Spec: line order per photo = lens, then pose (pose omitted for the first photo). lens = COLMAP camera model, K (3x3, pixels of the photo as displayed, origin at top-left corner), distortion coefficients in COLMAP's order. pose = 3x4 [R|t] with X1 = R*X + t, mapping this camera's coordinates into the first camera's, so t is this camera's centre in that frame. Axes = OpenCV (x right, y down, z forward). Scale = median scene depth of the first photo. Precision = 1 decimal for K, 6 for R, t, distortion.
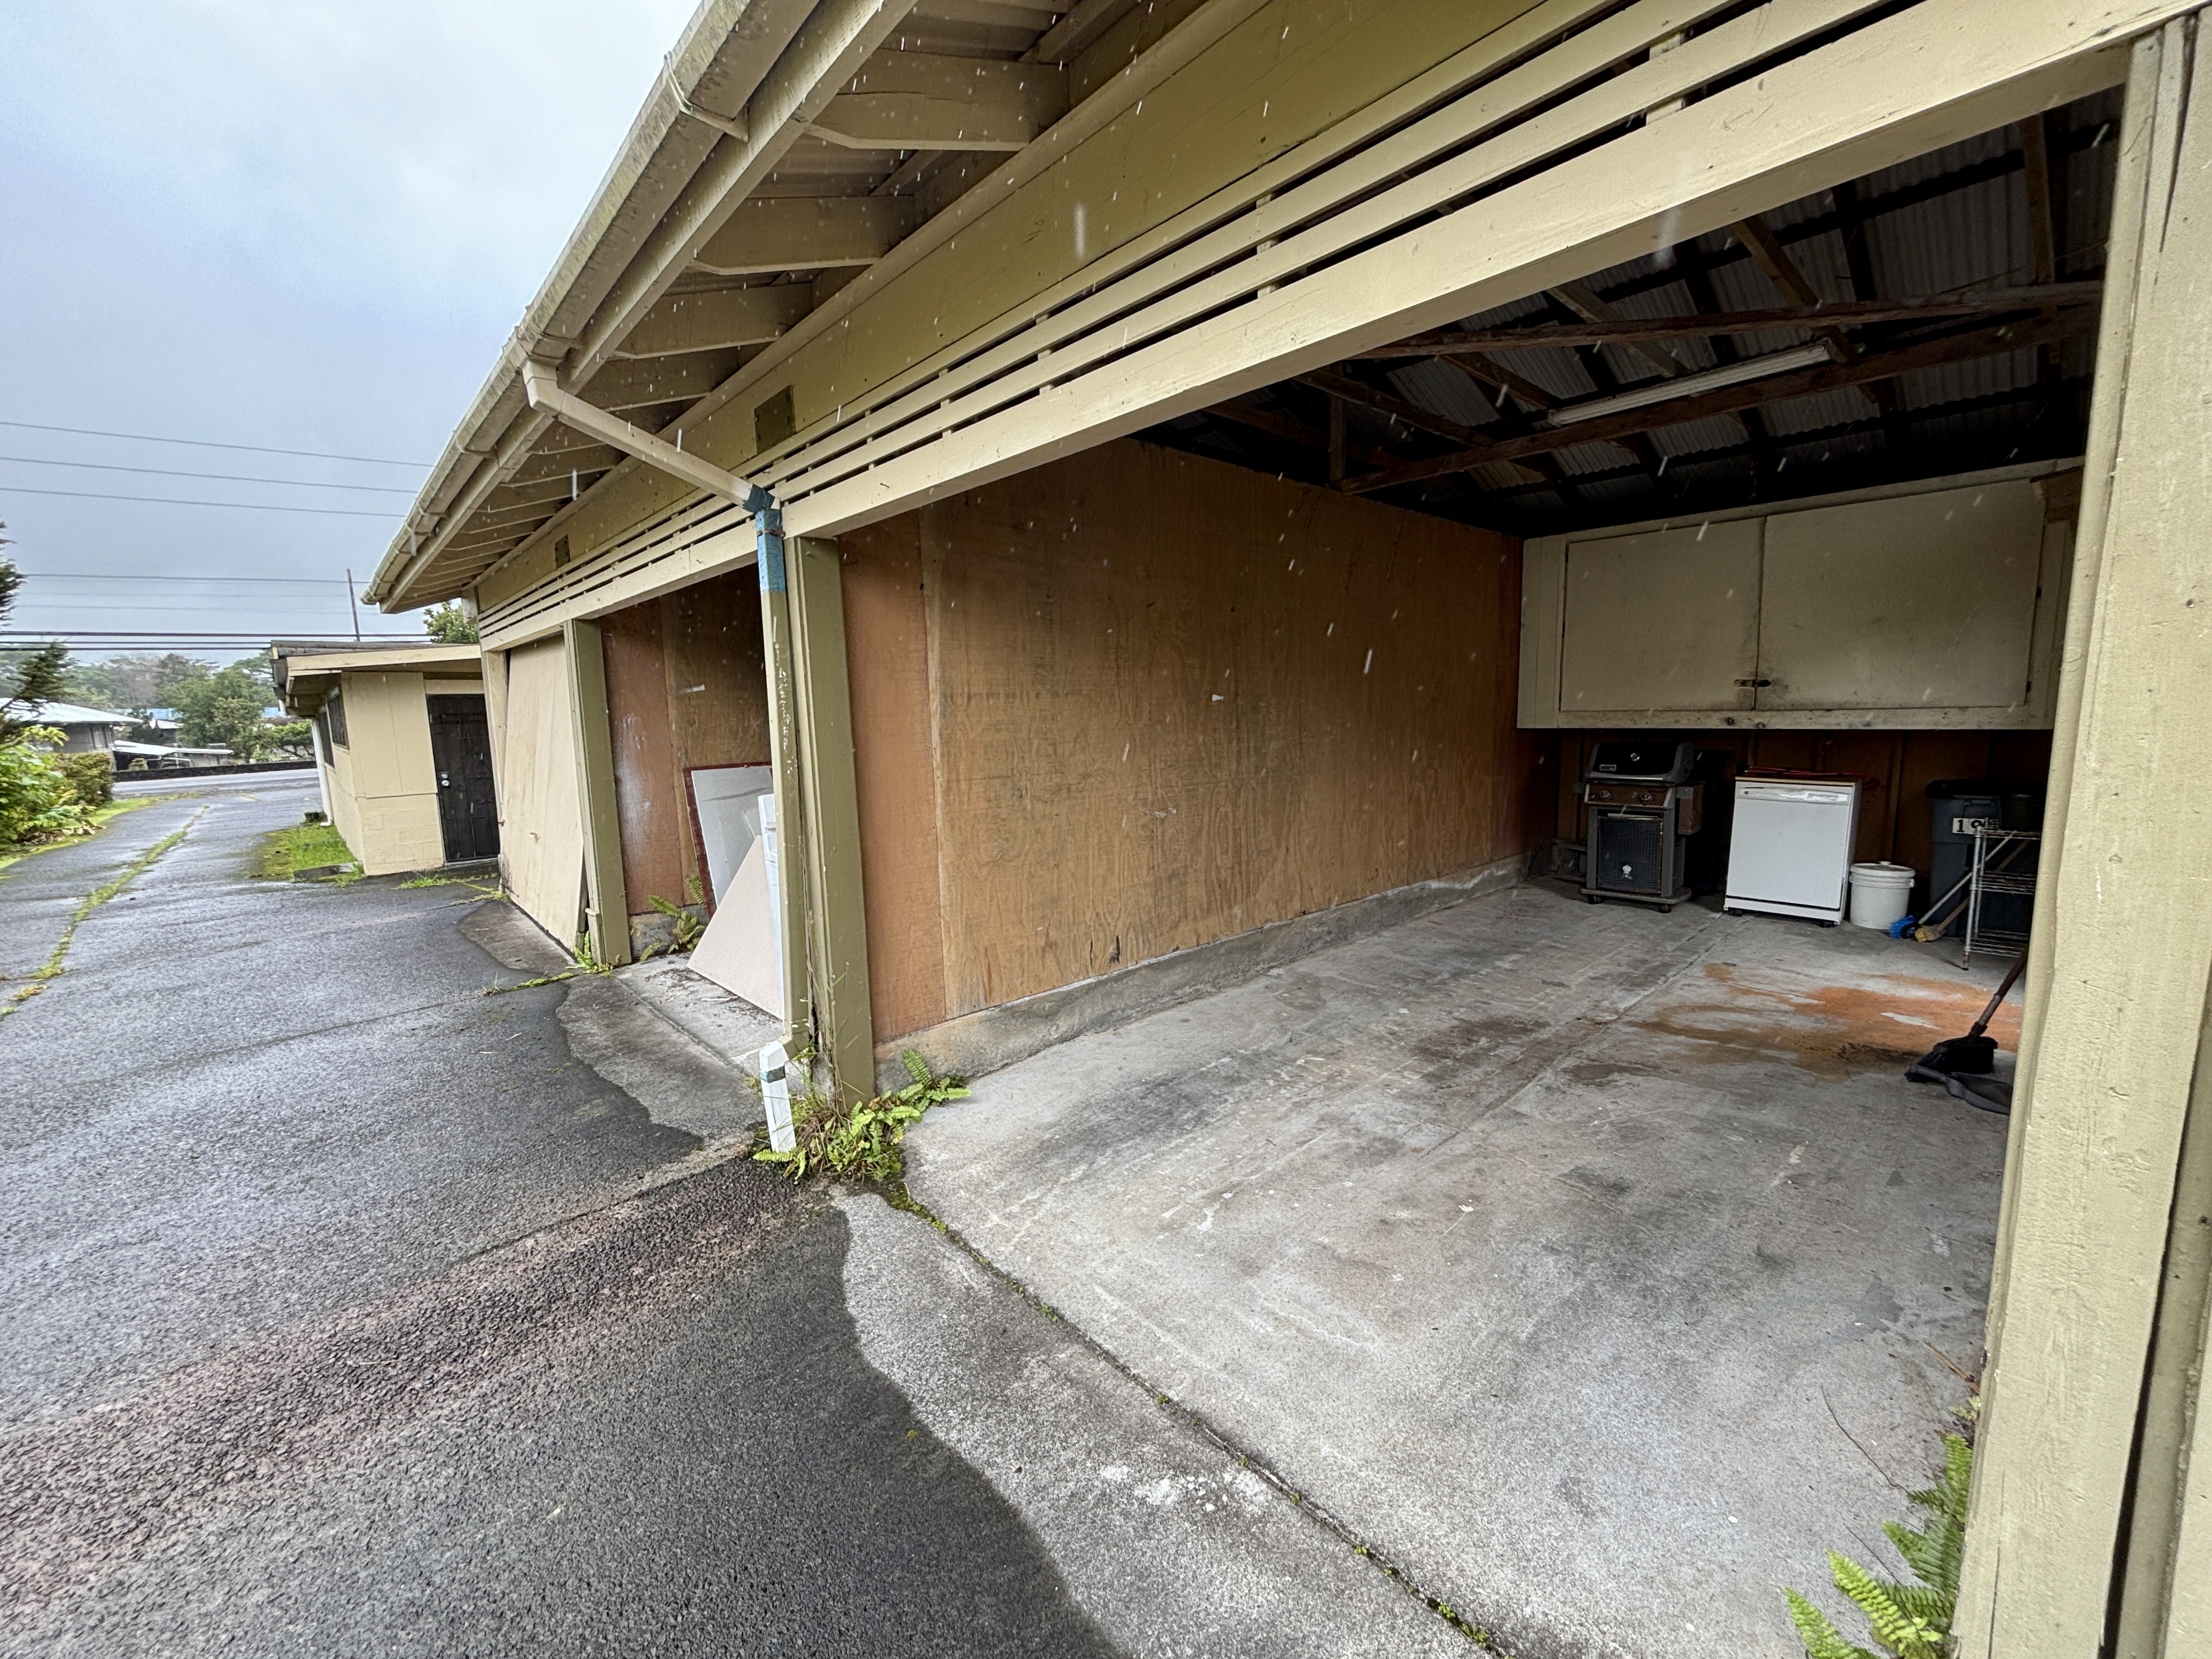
lens RADIAL K [[907.7, 0, 1106.0], [0, 907.7, 829.5], [0, 0, 1]] dist [0.011475, -0.000253]
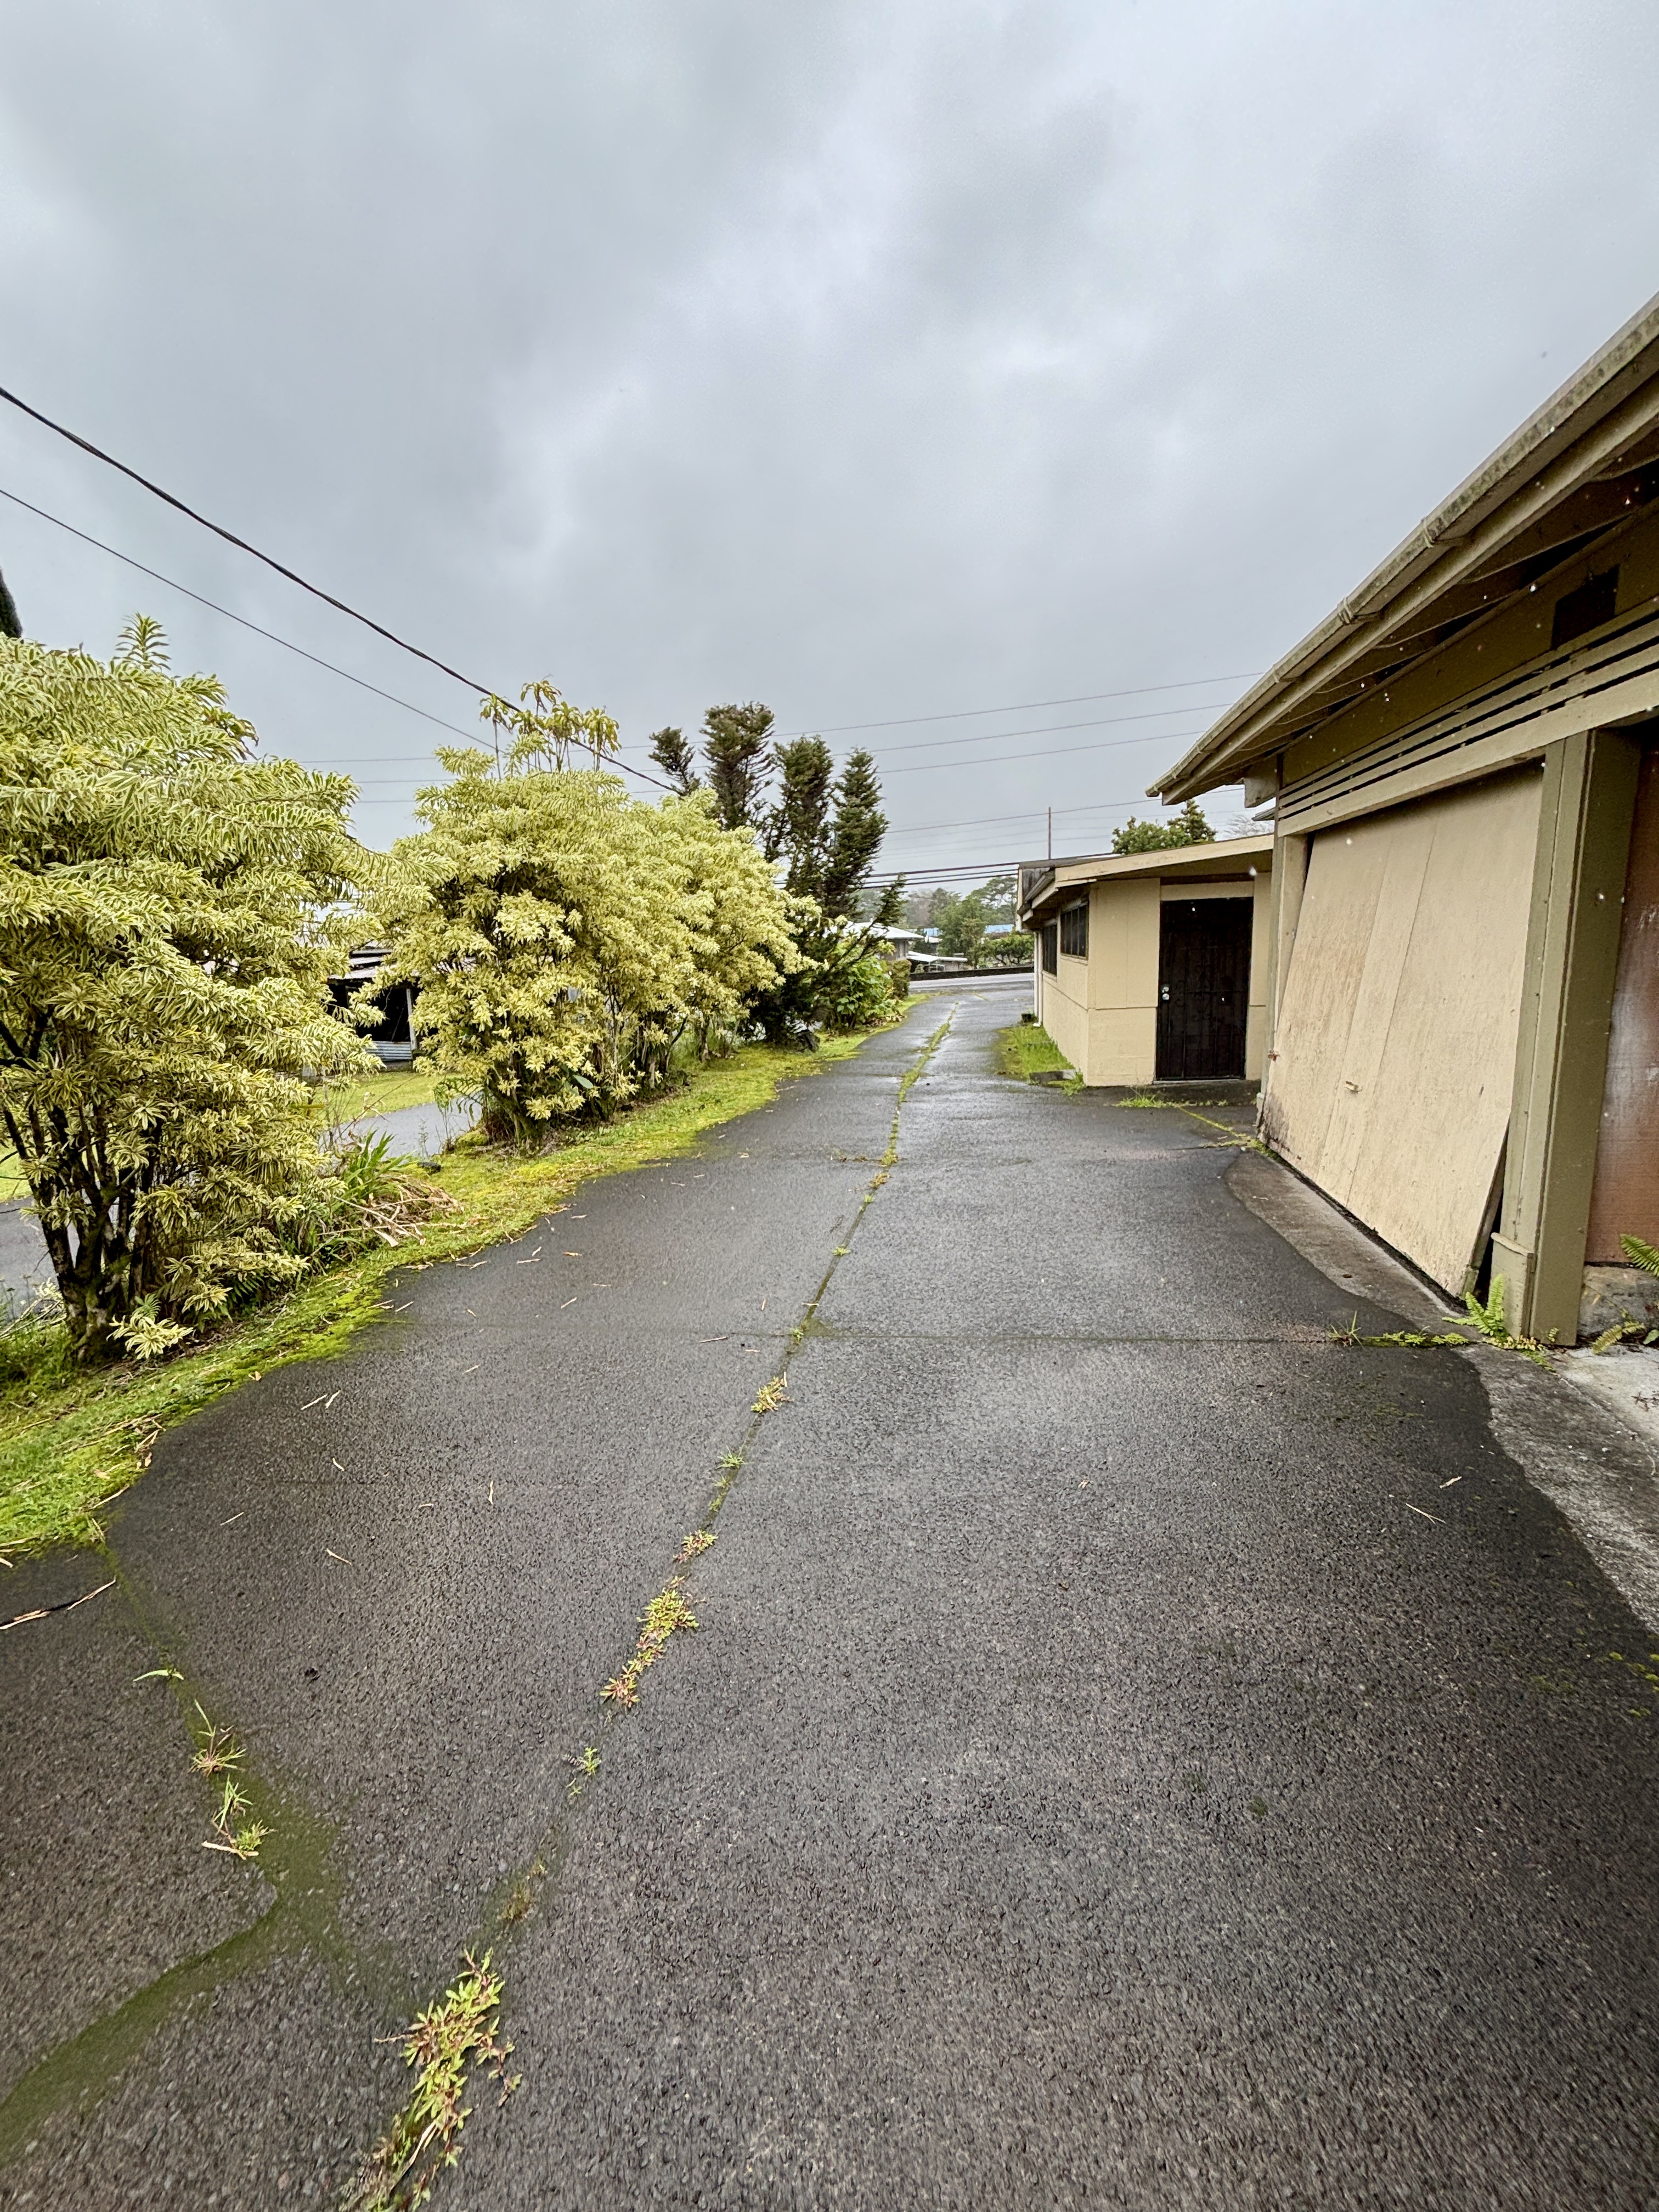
lens RADIAL K [[907.7, 0, 829.5], [0, 907.7, 1106.0], [0, 0, 1]] dist [0.011475, -0.000253]
pose [[0.619322, 0.130888, -0.774150, -0.195420], [-0.074020, 0.991348, 0.108394, -0.015411], [0.781640, -0.009828, 0.623652, 0.141428]]
